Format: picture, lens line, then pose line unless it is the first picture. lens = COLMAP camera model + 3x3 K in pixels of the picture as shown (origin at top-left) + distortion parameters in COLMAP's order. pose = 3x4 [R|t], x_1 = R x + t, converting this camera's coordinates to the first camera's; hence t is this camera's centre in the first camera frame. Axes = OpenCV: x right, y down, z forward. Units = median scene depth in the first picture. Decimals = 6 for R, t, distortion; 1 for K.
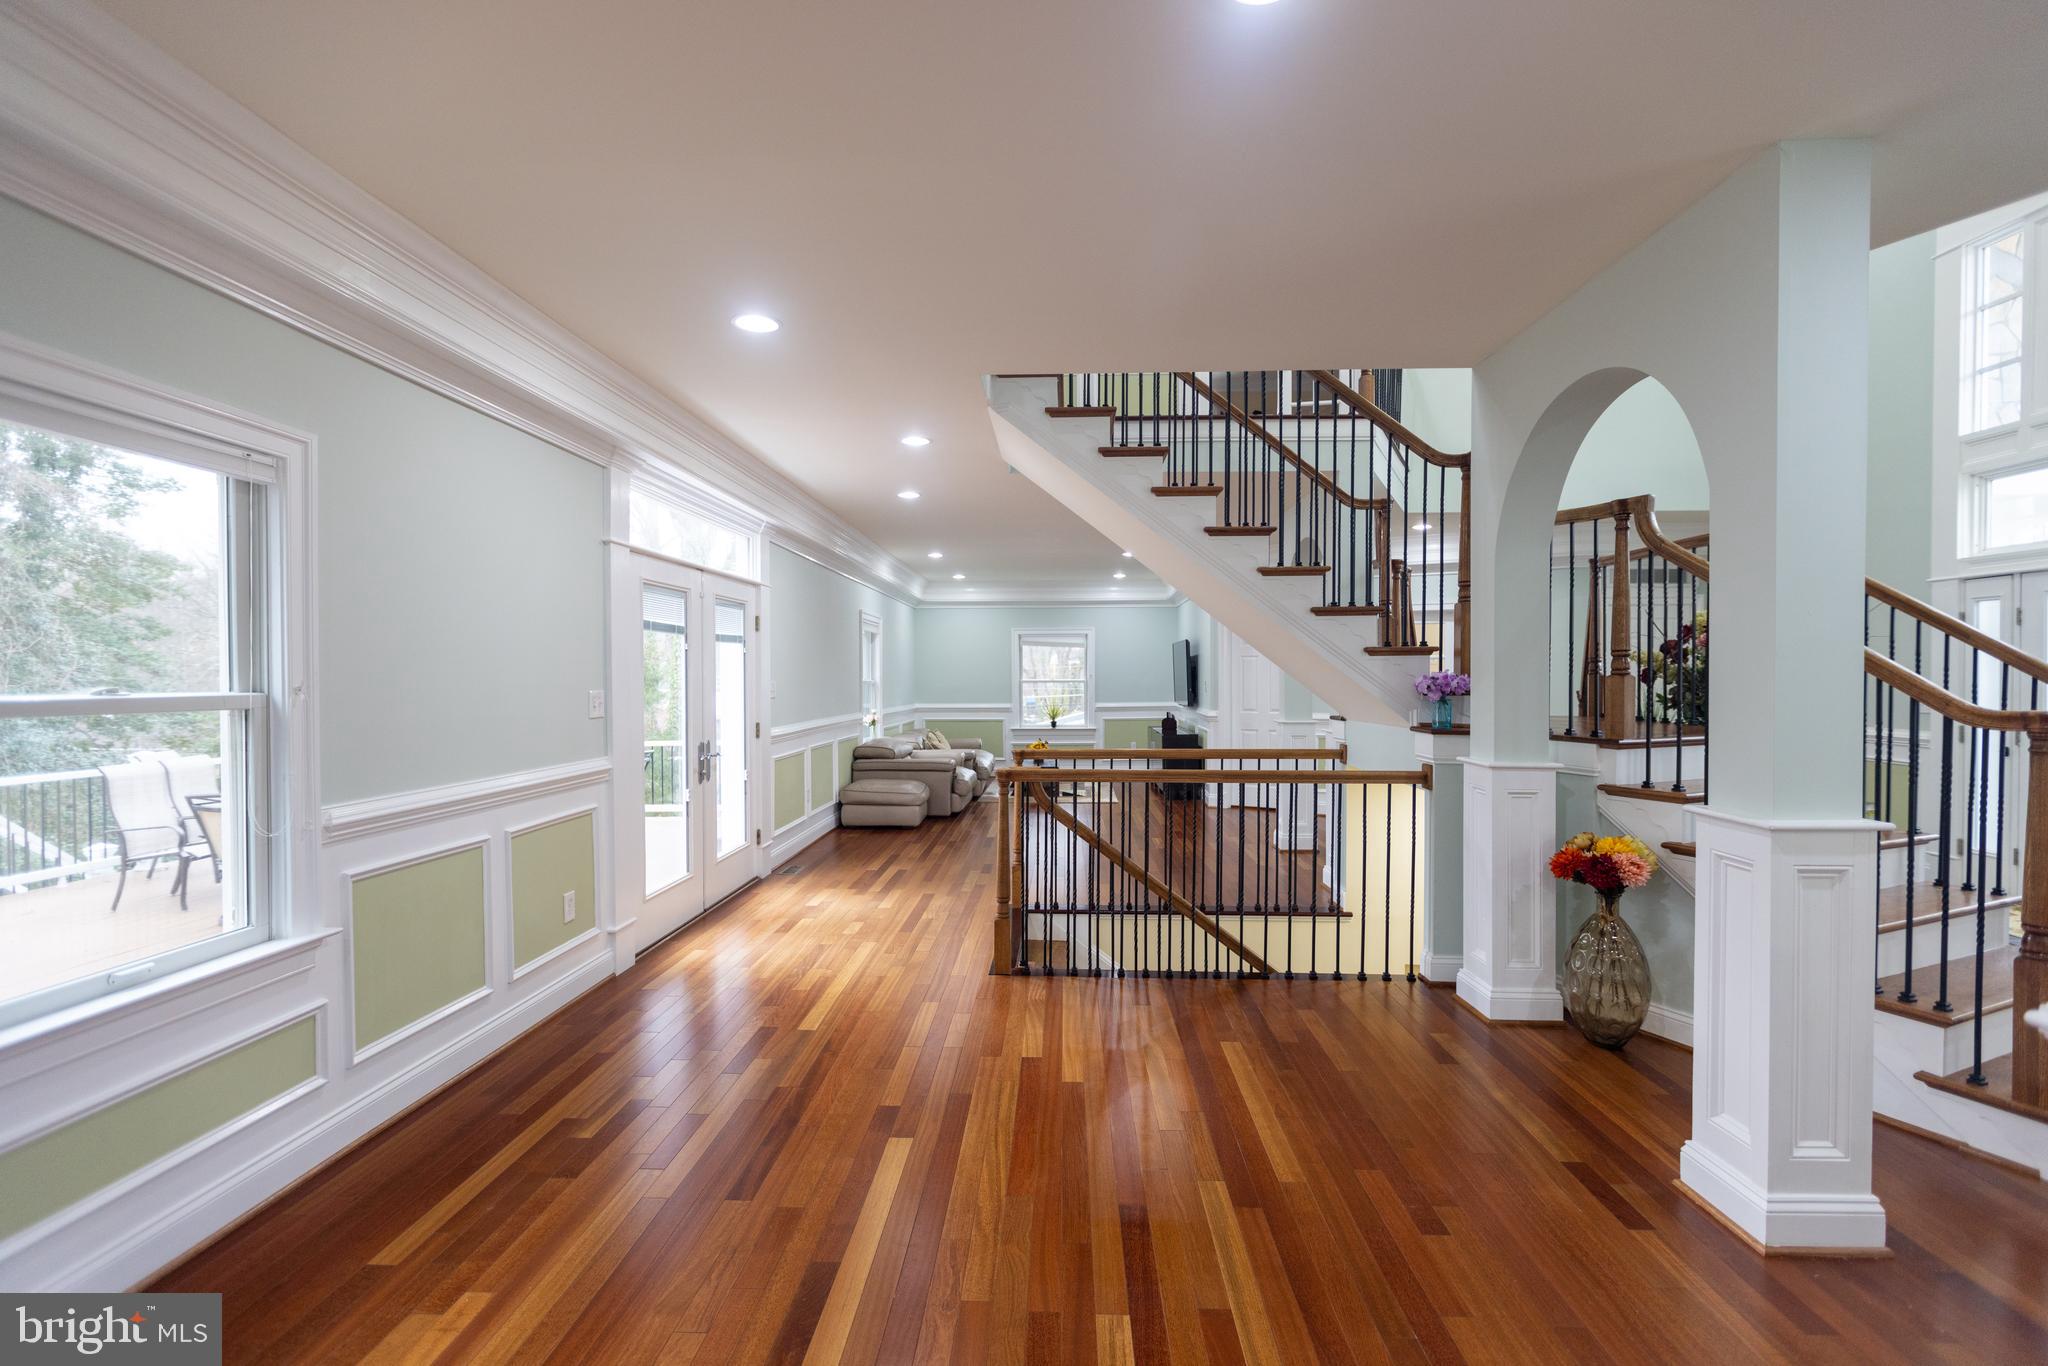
lens RADIAL K [[909.7, 0, 1032.8], [0, 909.7, 679.2], [0, 0, 1]] dist [0.000896, -0.000036]
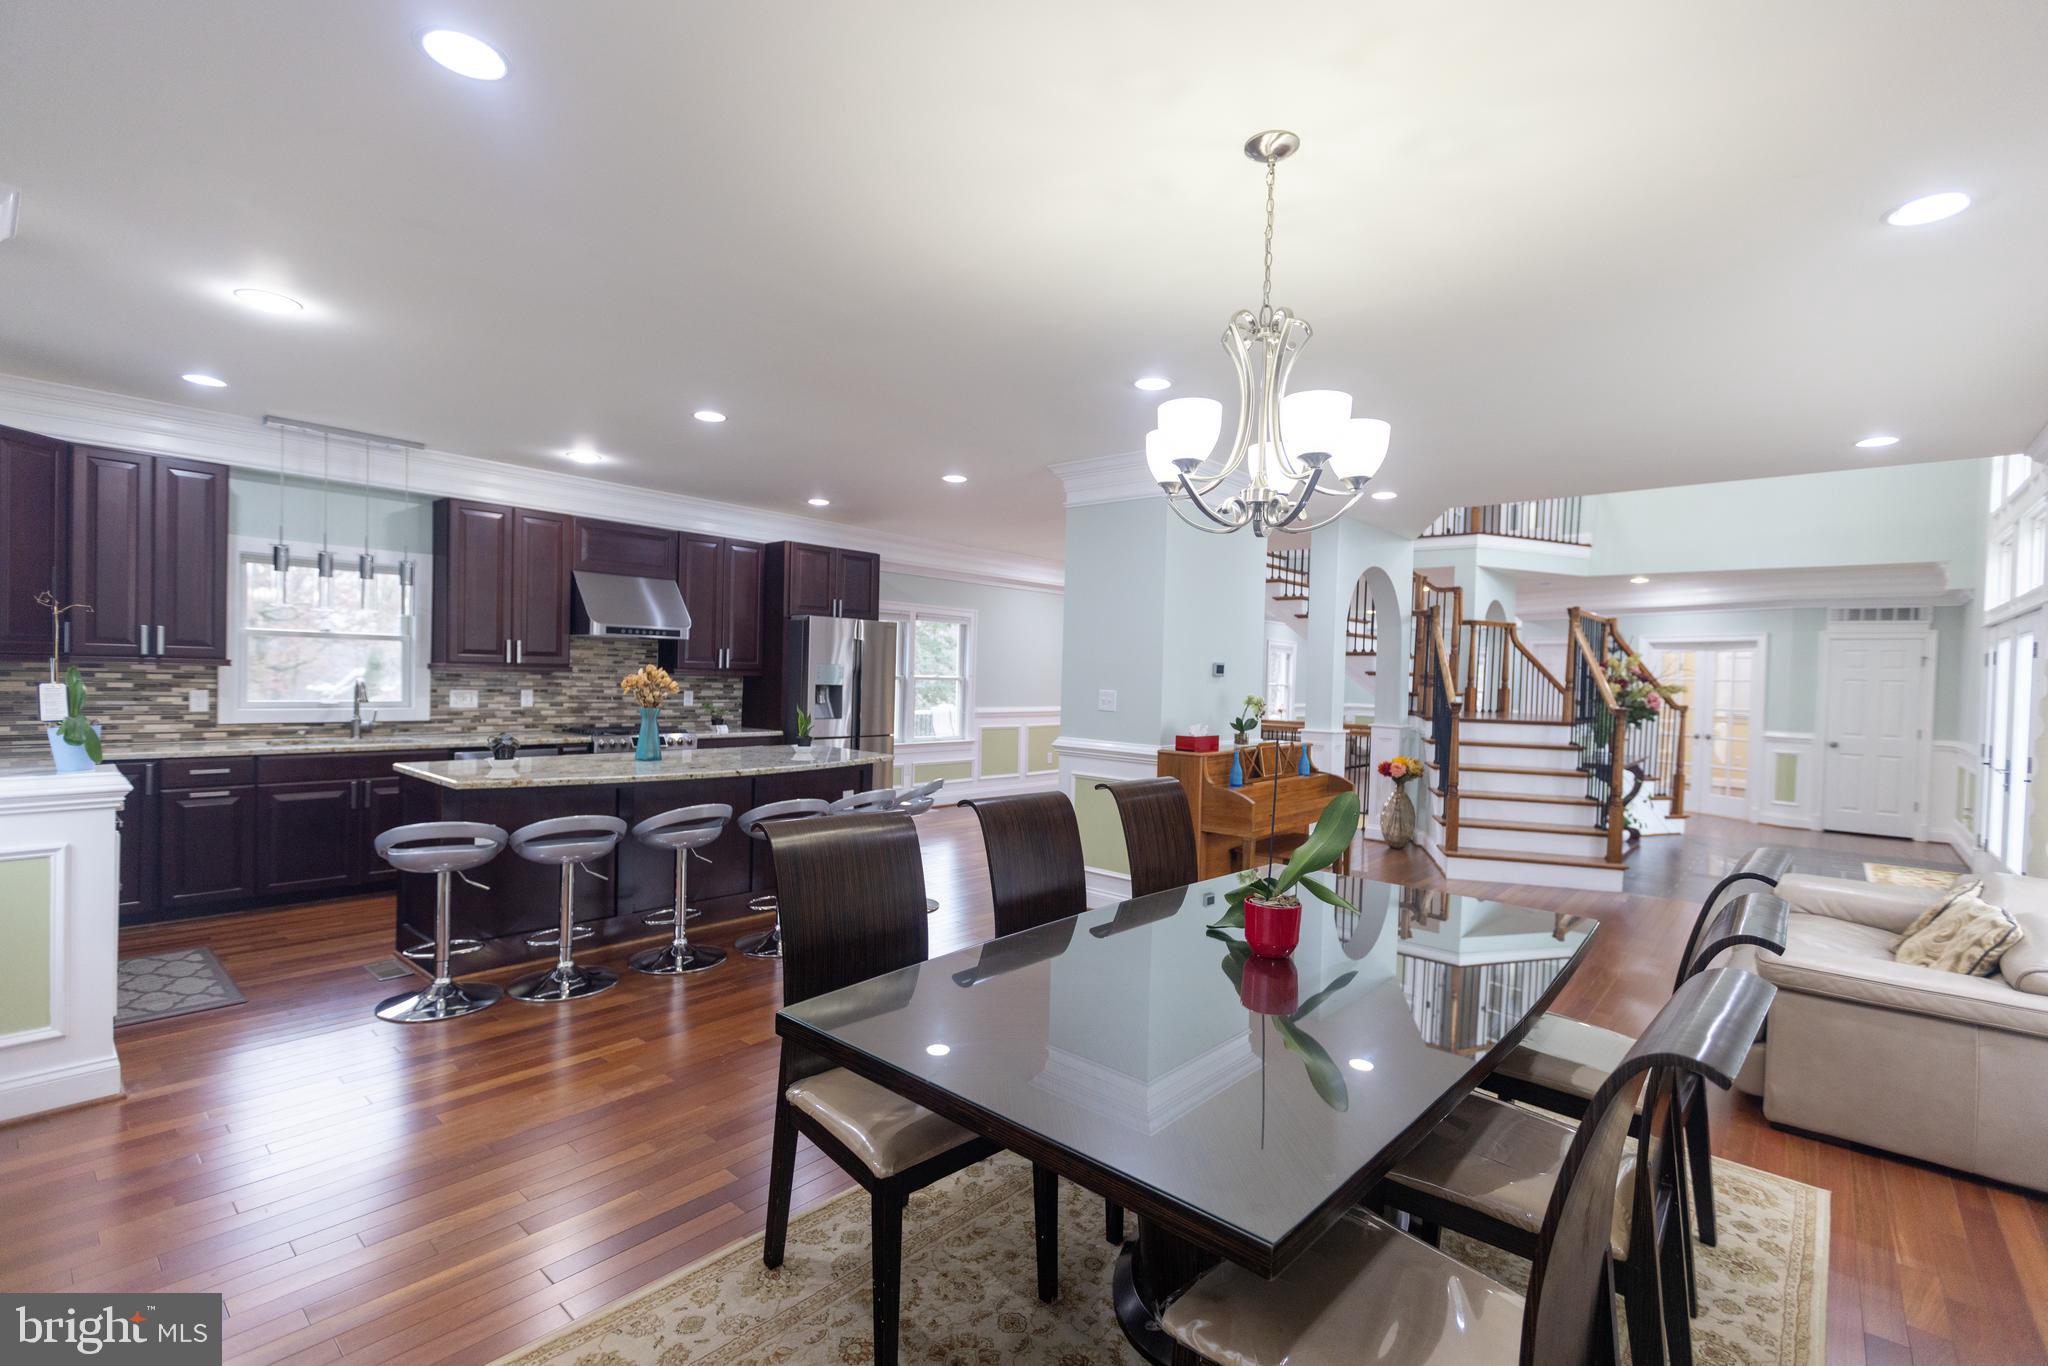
lens RADIAL K [[898.0, 0, 1011.8], [0, 898.0, 680.9], [0, 0, 1]] dist [-0.000821, -0.000369]
pose [[0.769281, 0.024902, -0.638425, 1.608235], [-0.032686, 0.999466, -0.000400, 0.025699], [0.638074, 0.021175, 0.769684, -1.669217]]
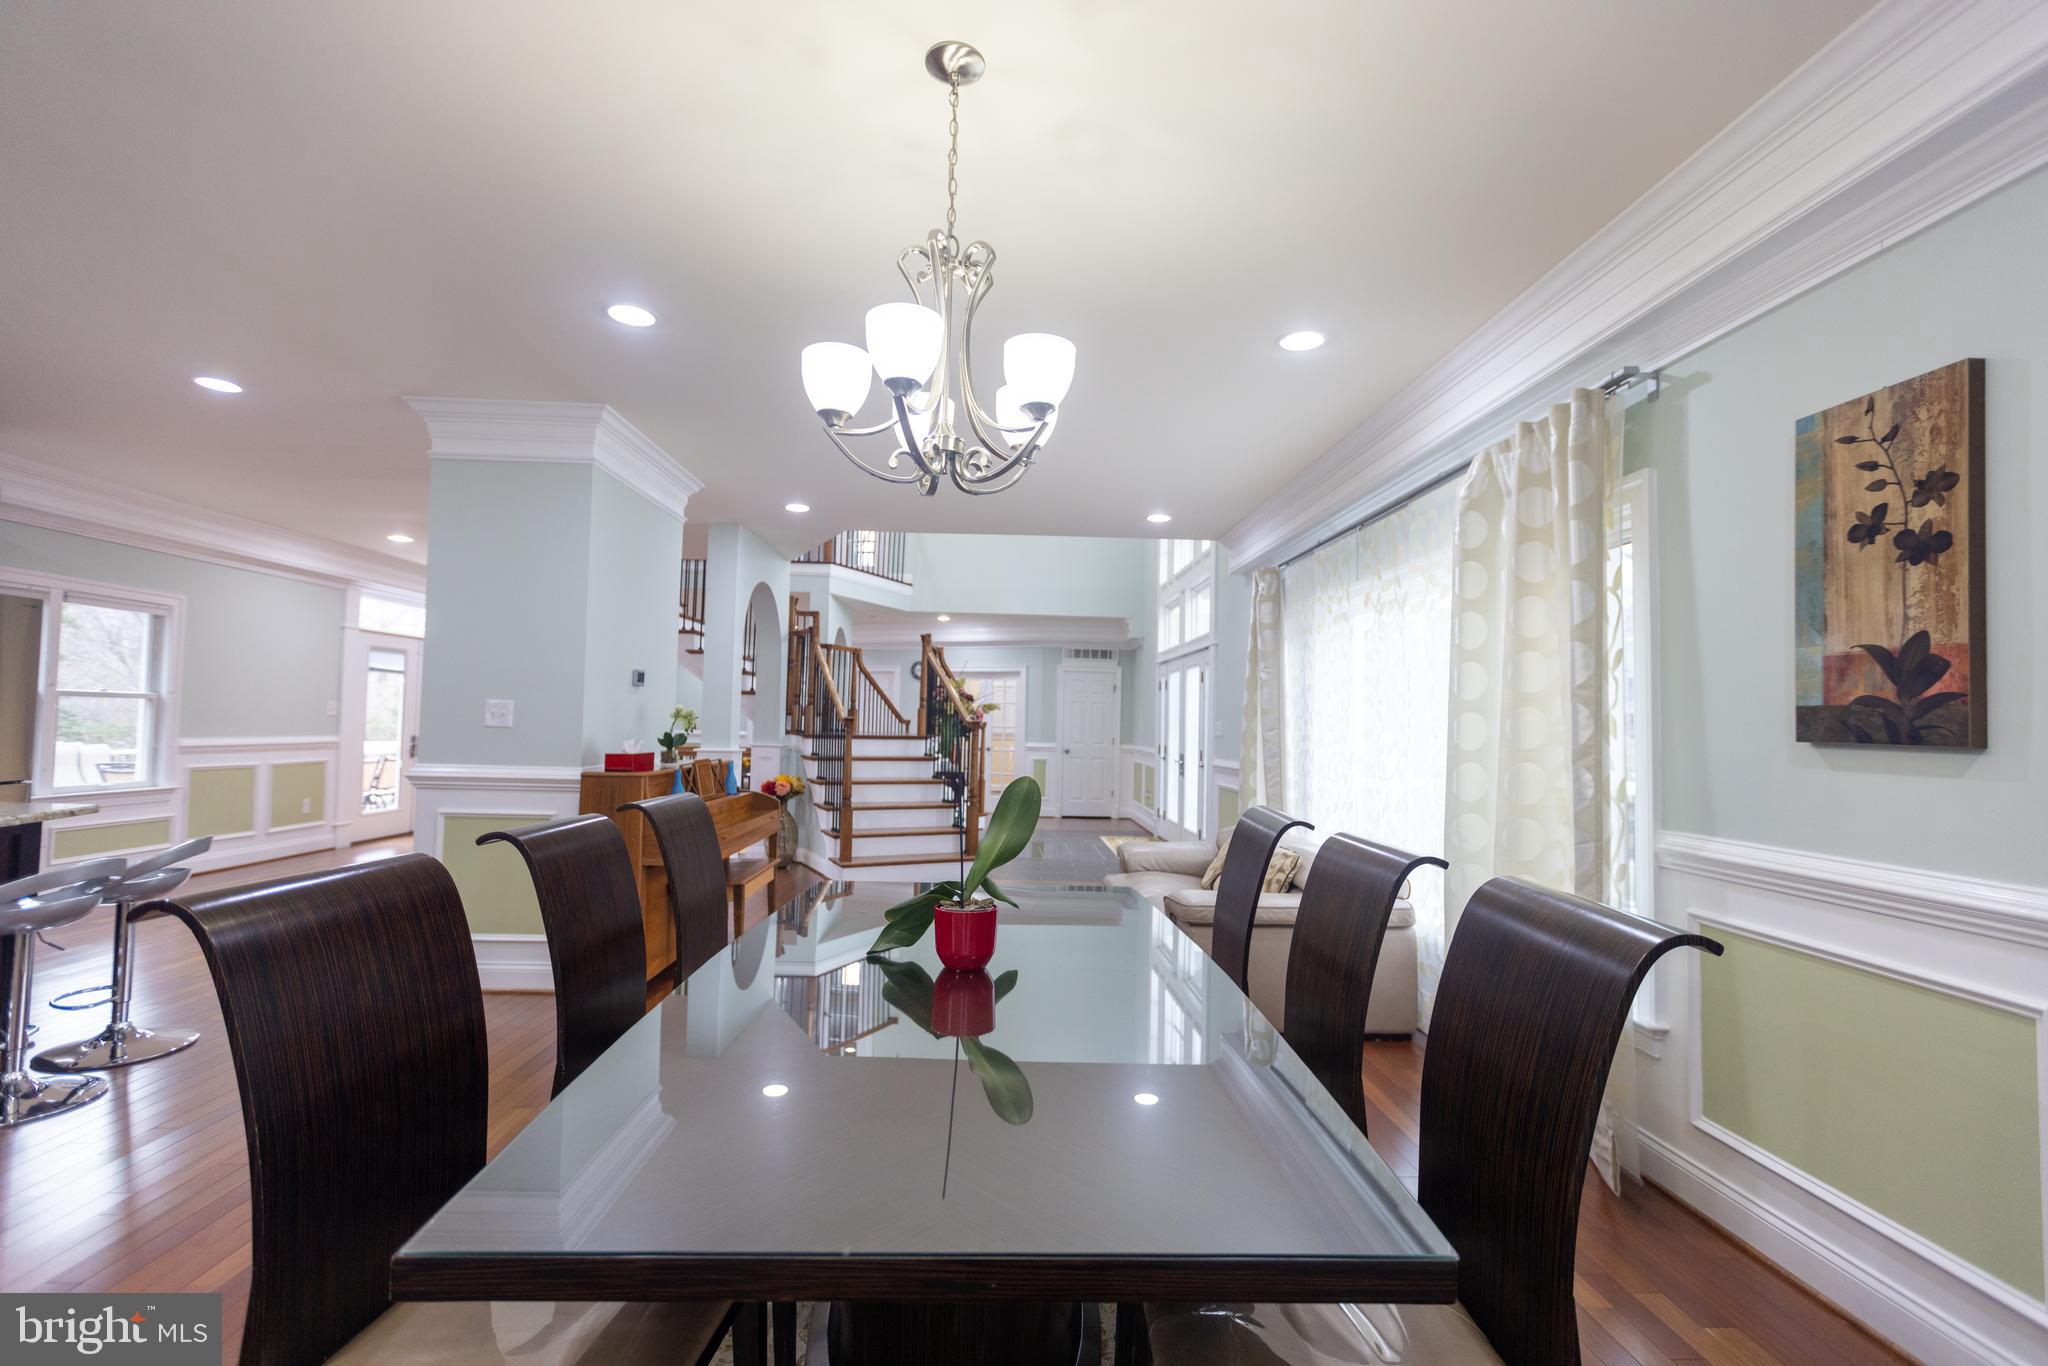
lens RADIAL K [[915.6, 0, 1020.5], [0, 915.6, 689.0], [0, 0, 1]] dist [0.002295, -0.000231]
pose [[0.997650, 0.024267, 0.064072, 1.333098], [-0.021285, 0.998676, -0.046824, 0.068092], [-0.065124, 0.045350, 0.996846, -1.635052]]
